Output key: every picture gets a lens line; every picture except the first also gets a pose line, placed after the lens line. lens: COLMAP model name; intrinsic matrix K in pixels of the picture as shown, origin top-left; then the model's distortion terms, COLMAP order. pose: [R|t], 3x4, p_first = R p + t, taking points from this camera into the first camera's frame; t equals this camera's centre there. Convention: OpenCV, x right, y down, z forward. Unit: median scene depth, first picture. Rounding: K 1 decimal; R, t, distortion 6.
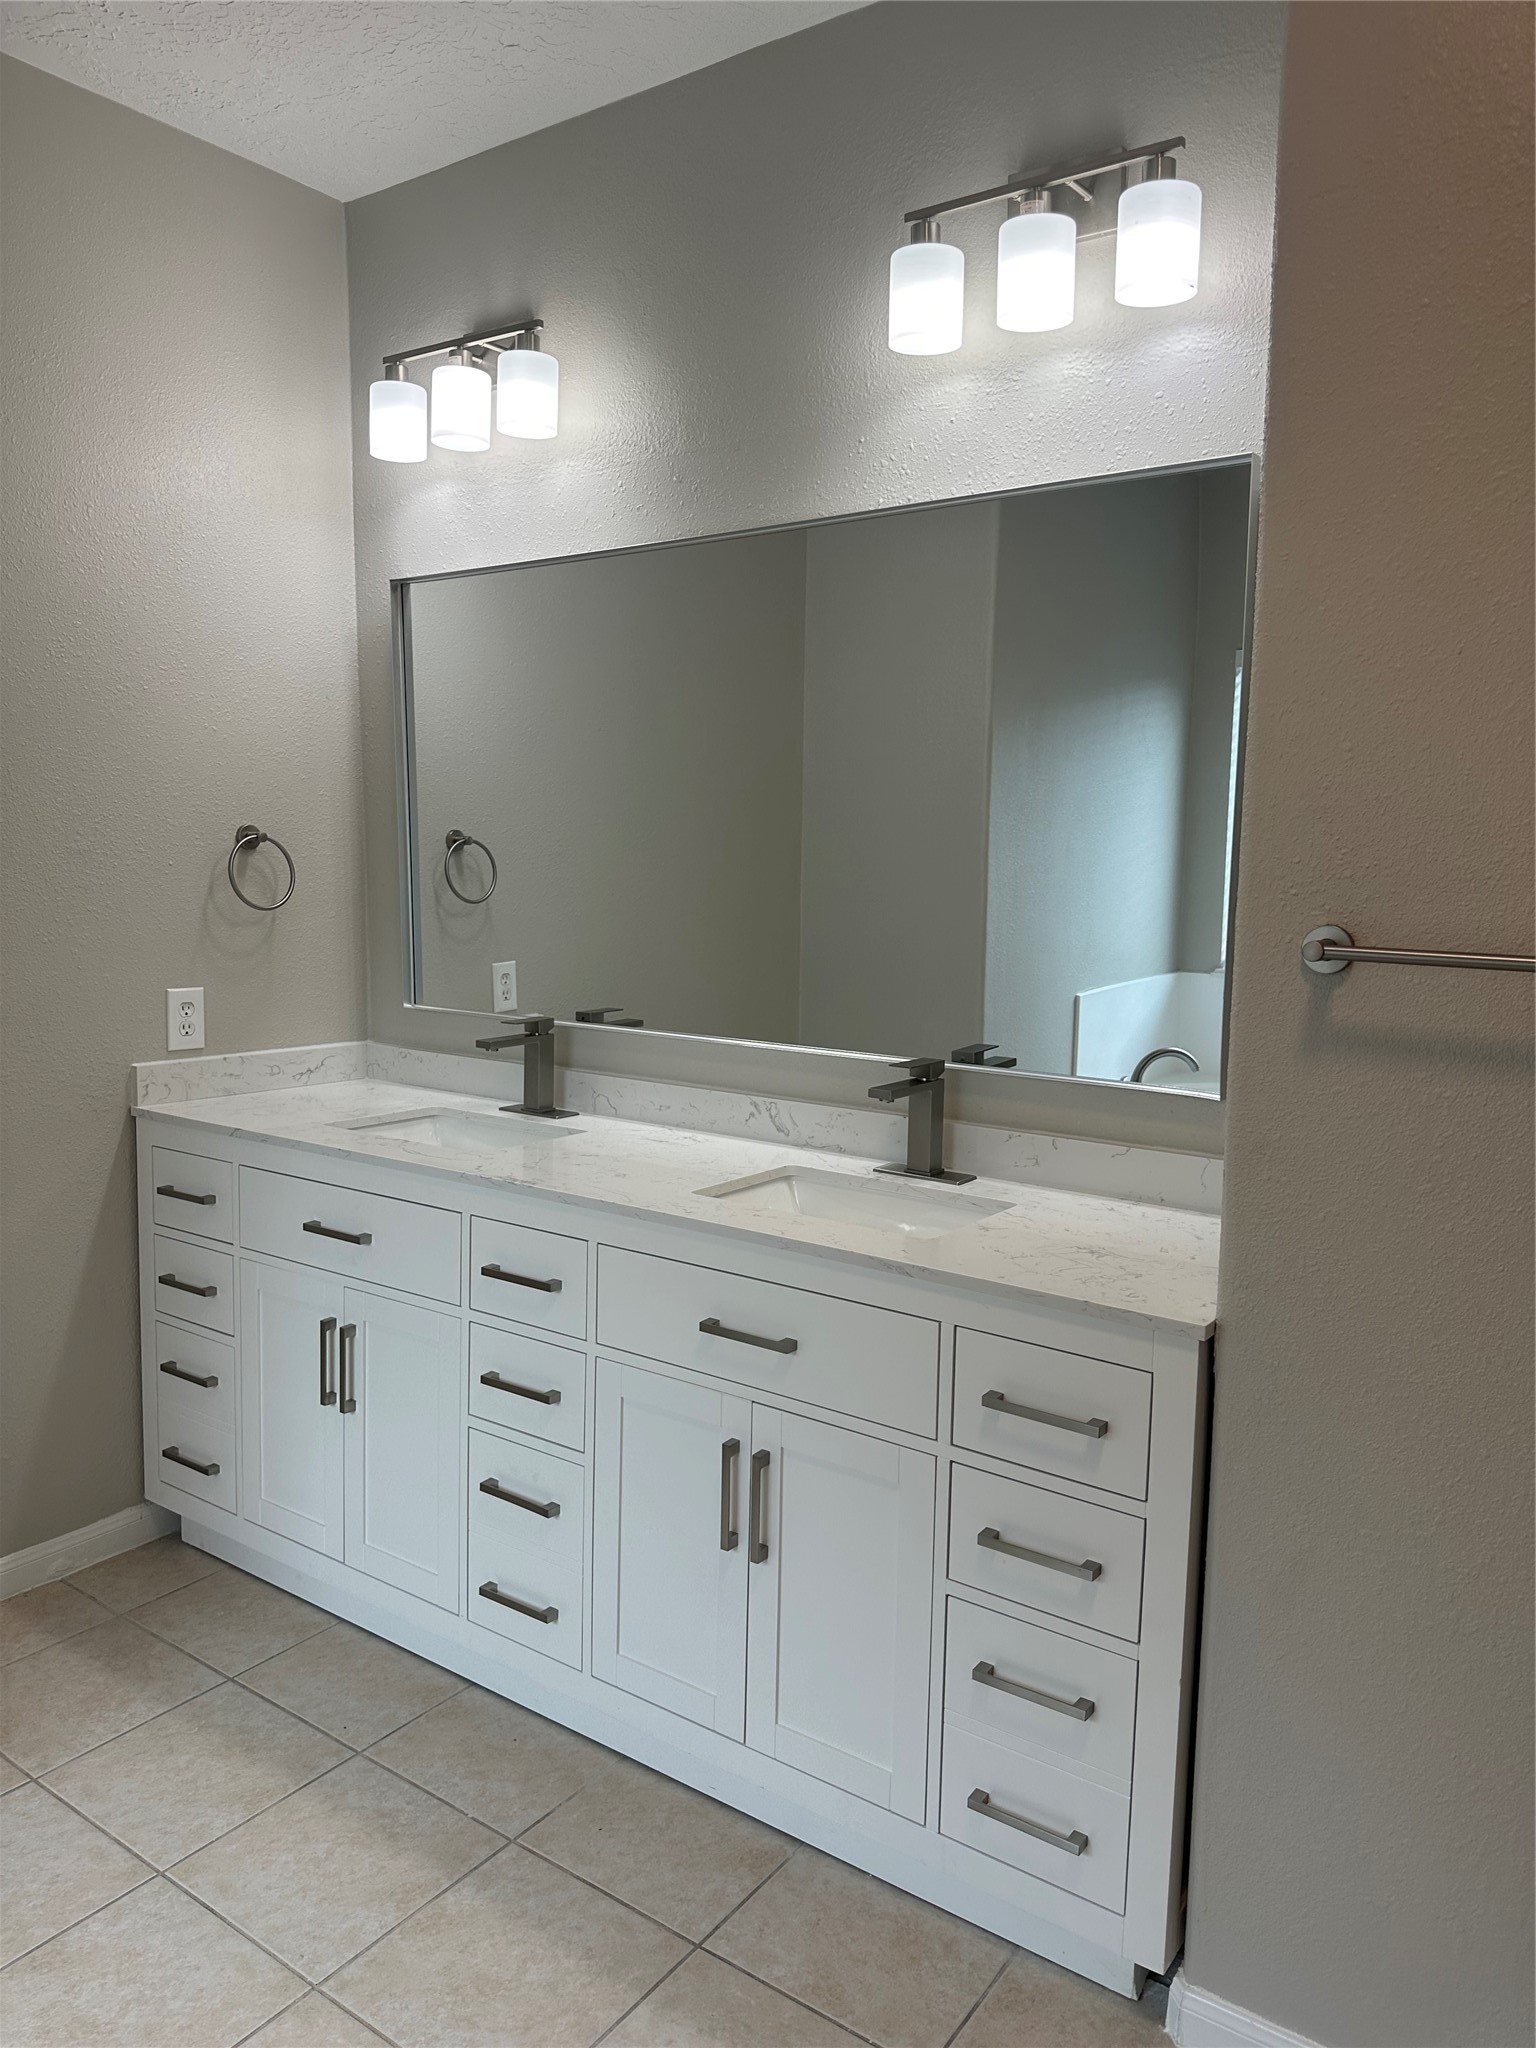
lens RADIAL K [[1437.8, 0, 758.0], [0, 1437.8, 1026.6], [0, 0, 1]] dist [0.029816, -0.049576]
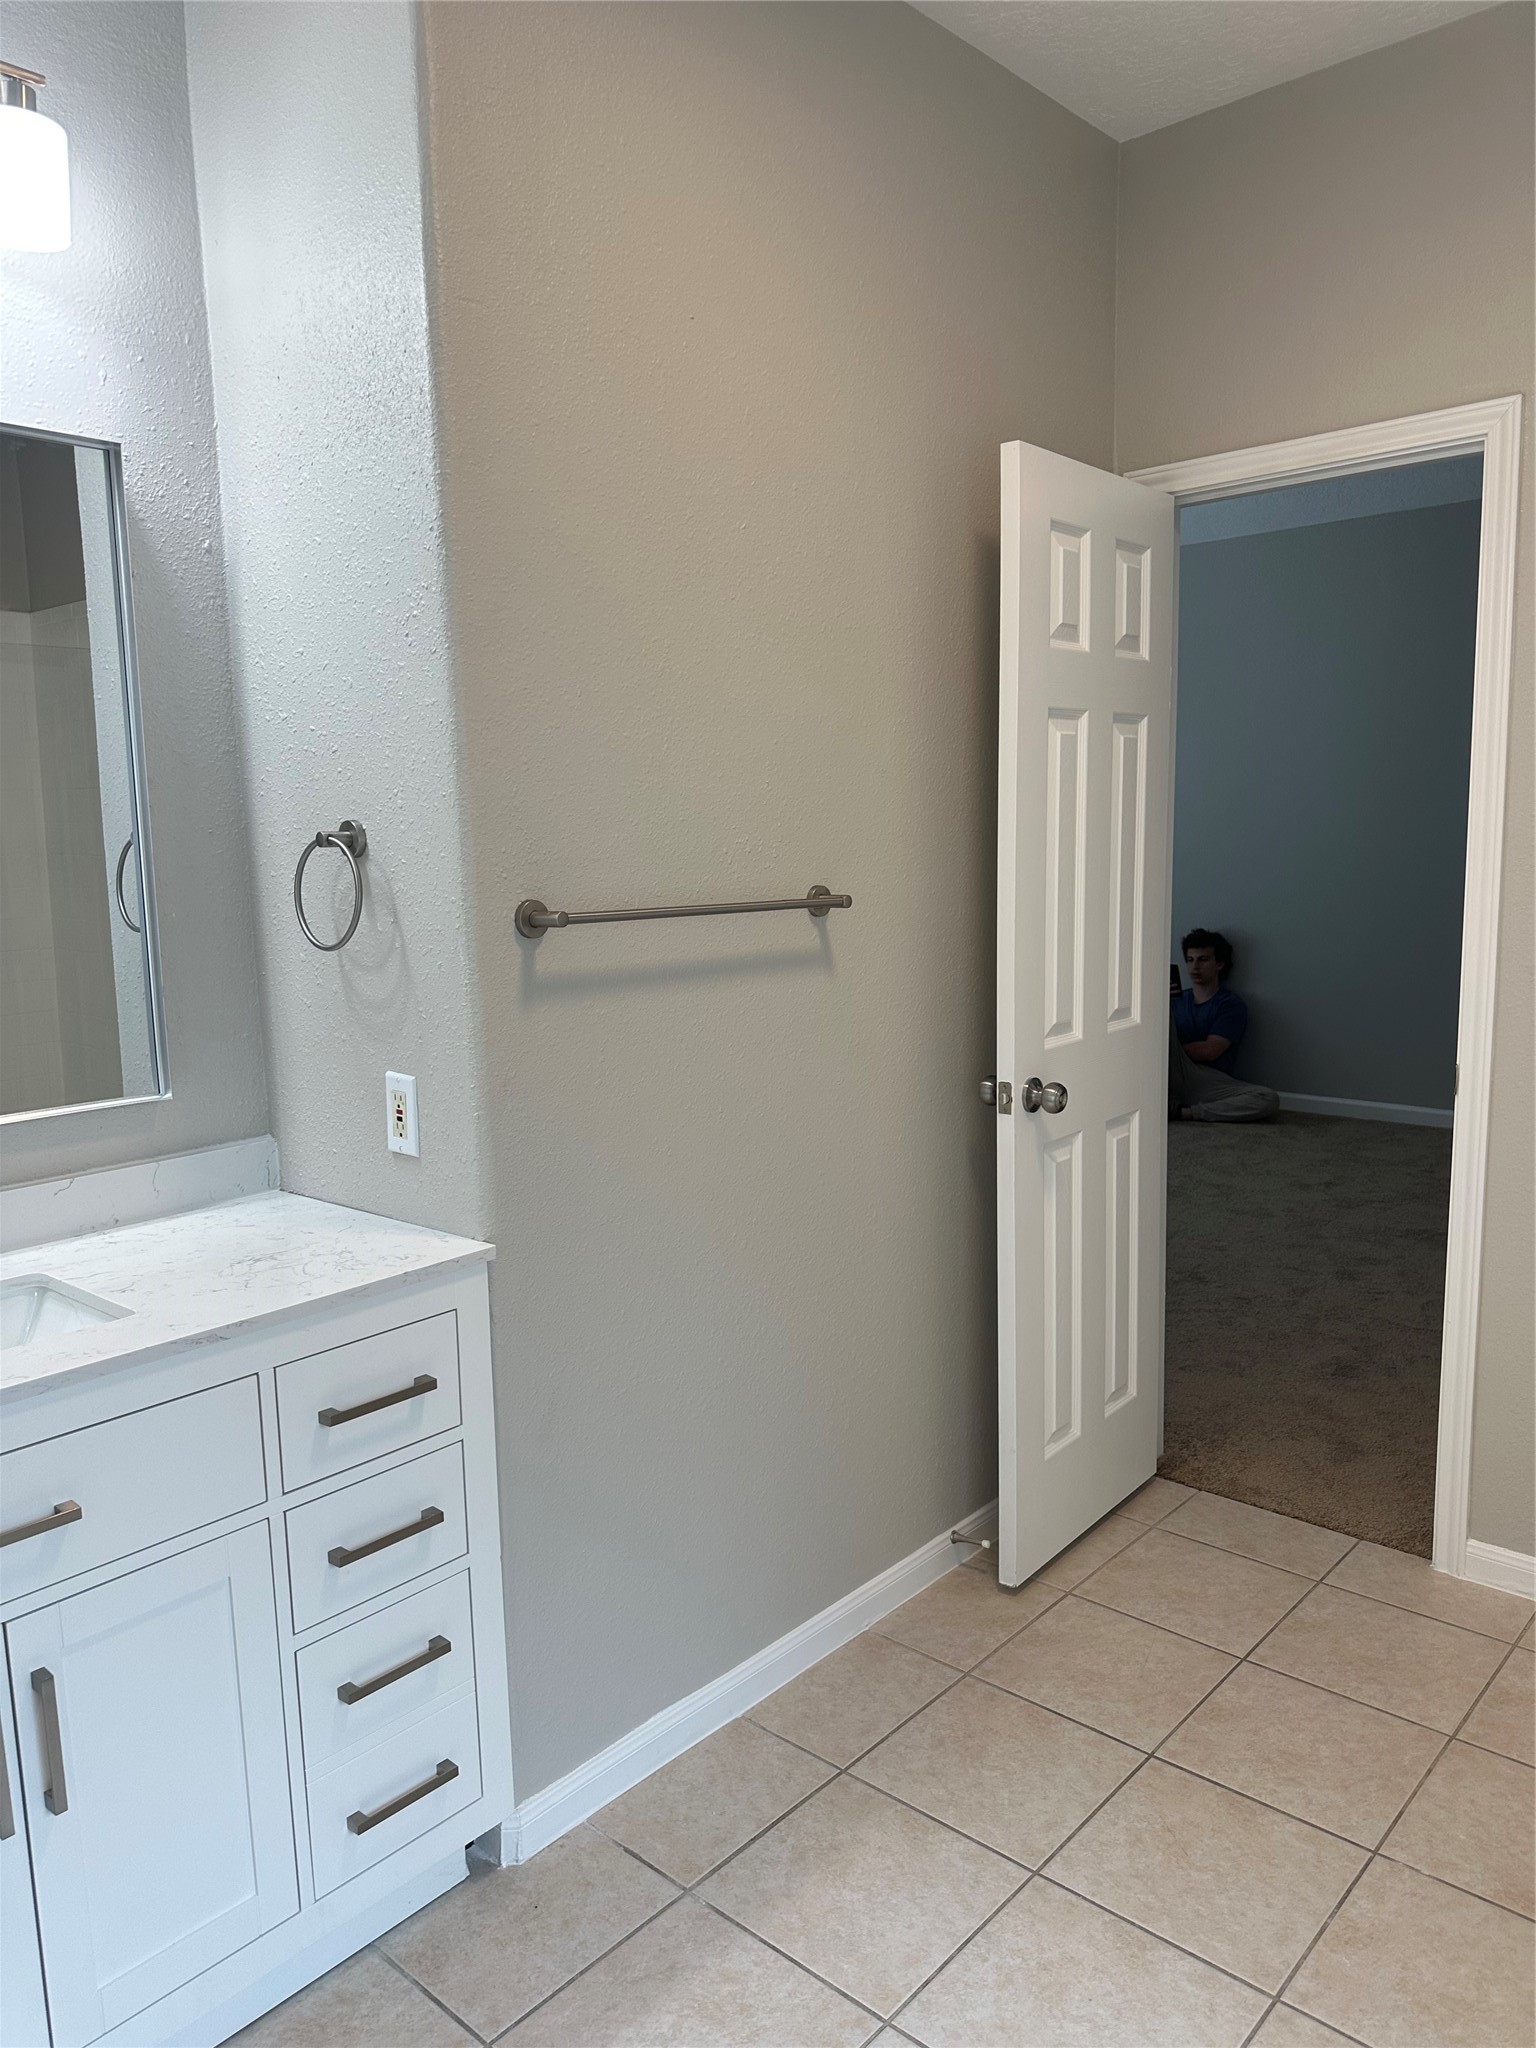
lens RADIAL K [[1437.8, 0, 773.1], [0, 1437.8, 1026.5], [0, 0, 1]] dist [0.029816, -0.049576]
pose [[0.092670, -0.153012, 0.983870, -0.536789], [0.142522, 0.979985, 0.138984, -0.067287], [-0.985444, 0.127343, 0.112622, 0.419069]]
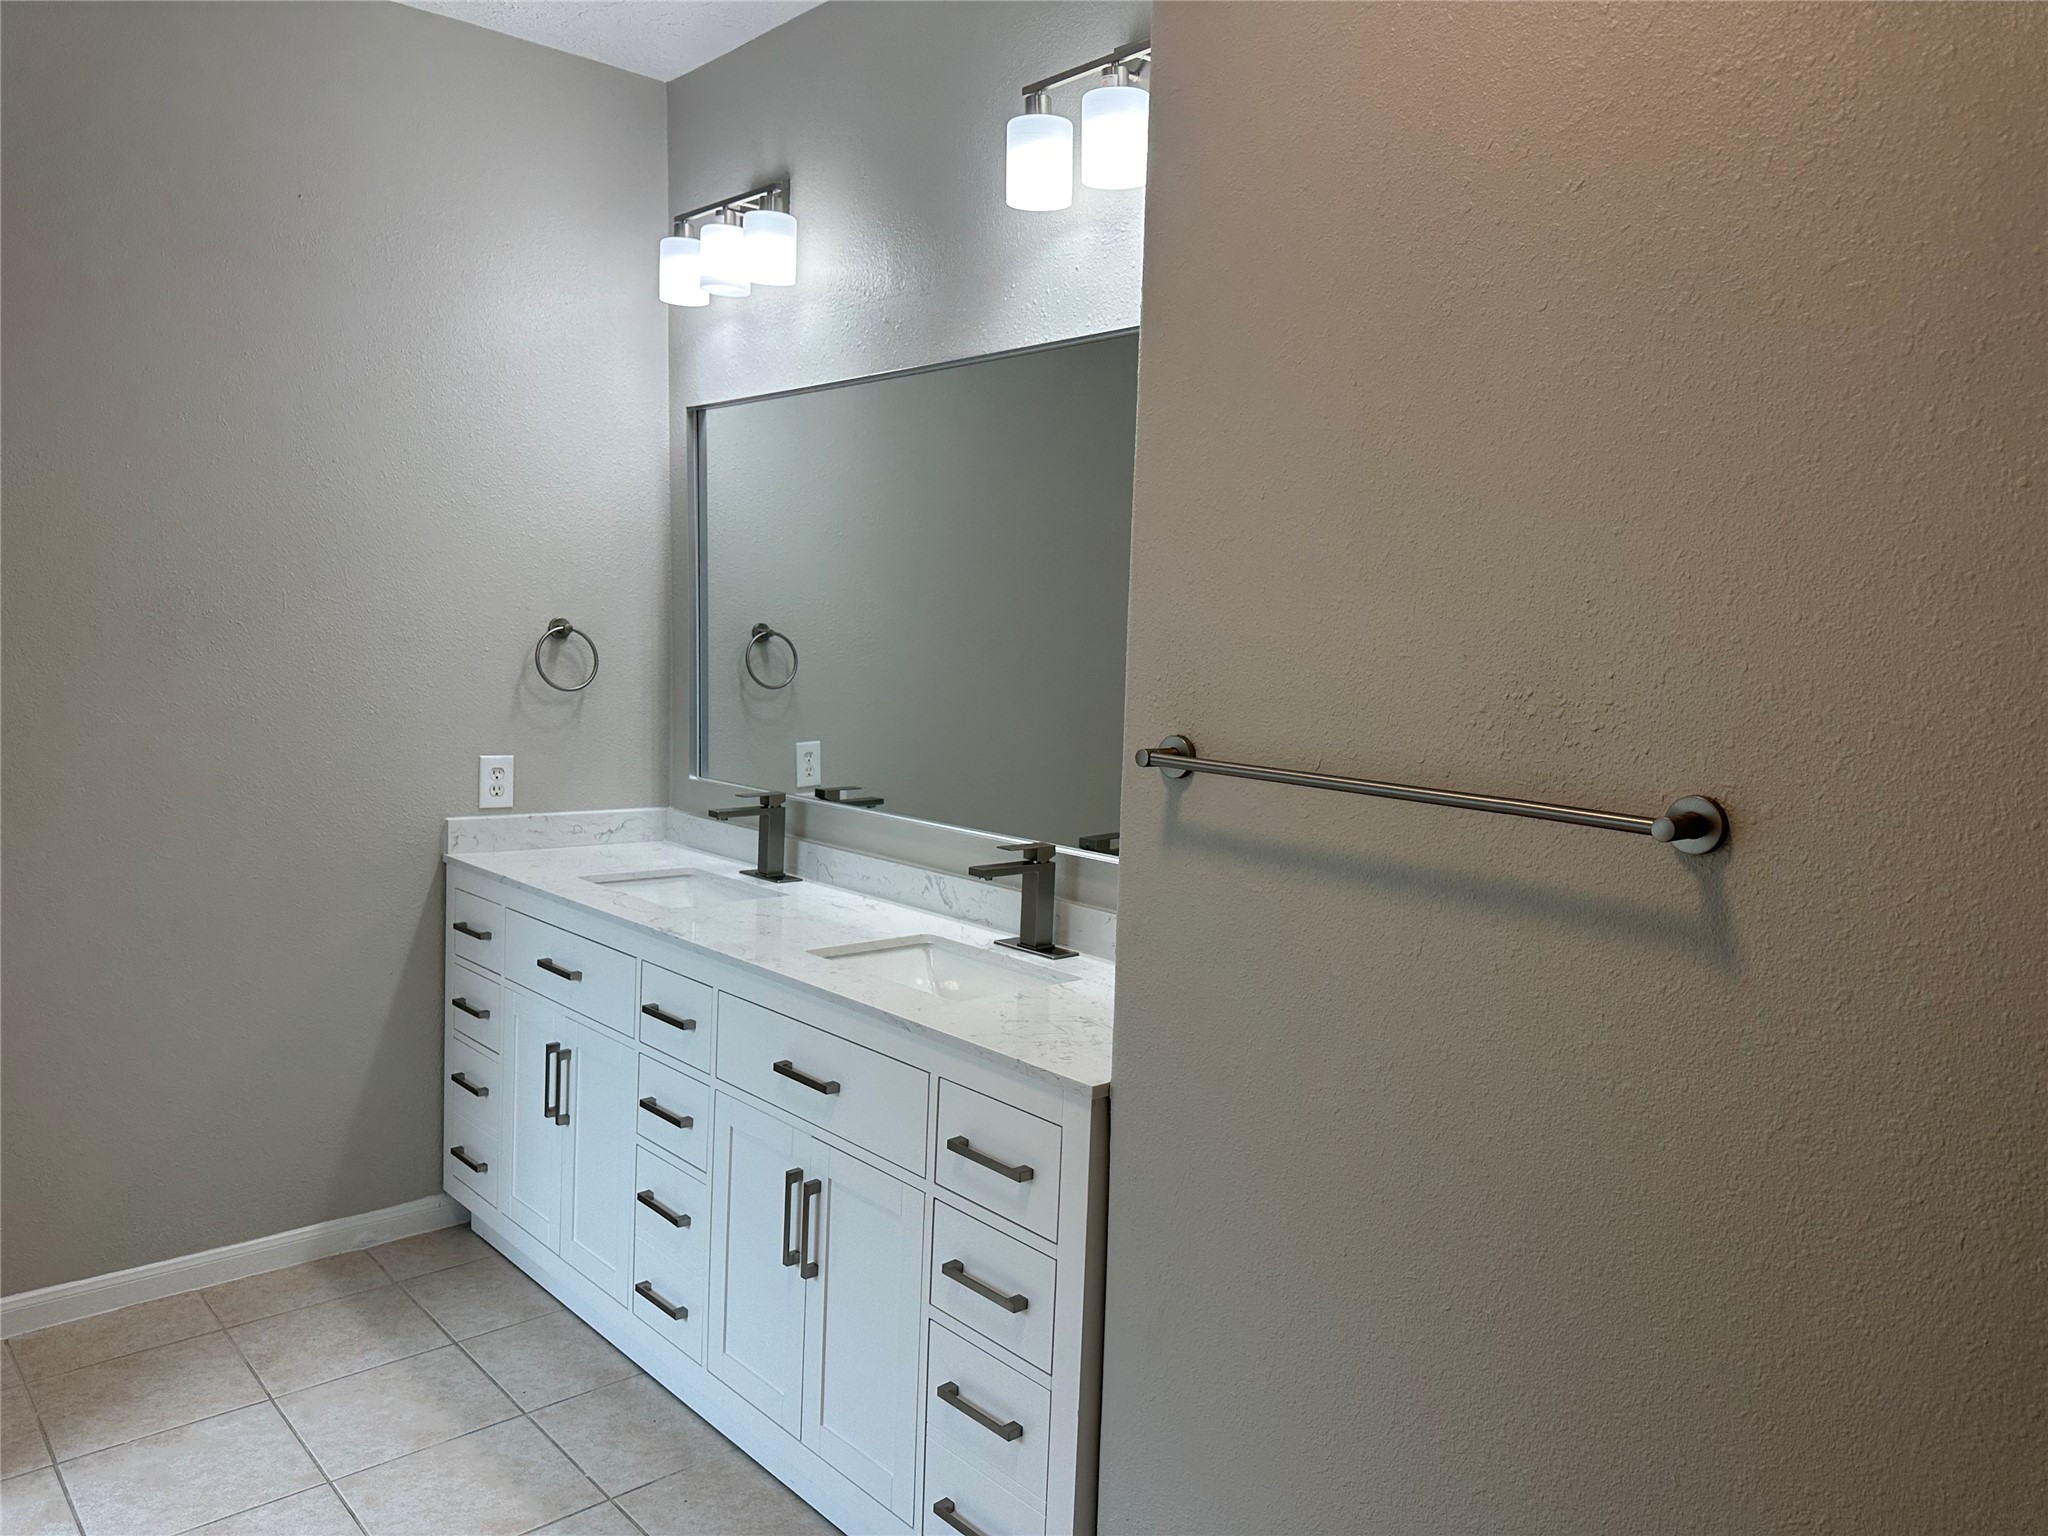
lens RADIAL K [[1437.8, 0, 1024.4], [0, 1437.8, 772.8], [0, 0, 1]] dist [0.029816, -0.049576]
pose [[0.977975, 0.037116, -0.205395, 0.322891], [-0.042366, 0.998877, -0.021224, -0.007486], [0.204377, 0.029458, 0.978449, -0.073693]]
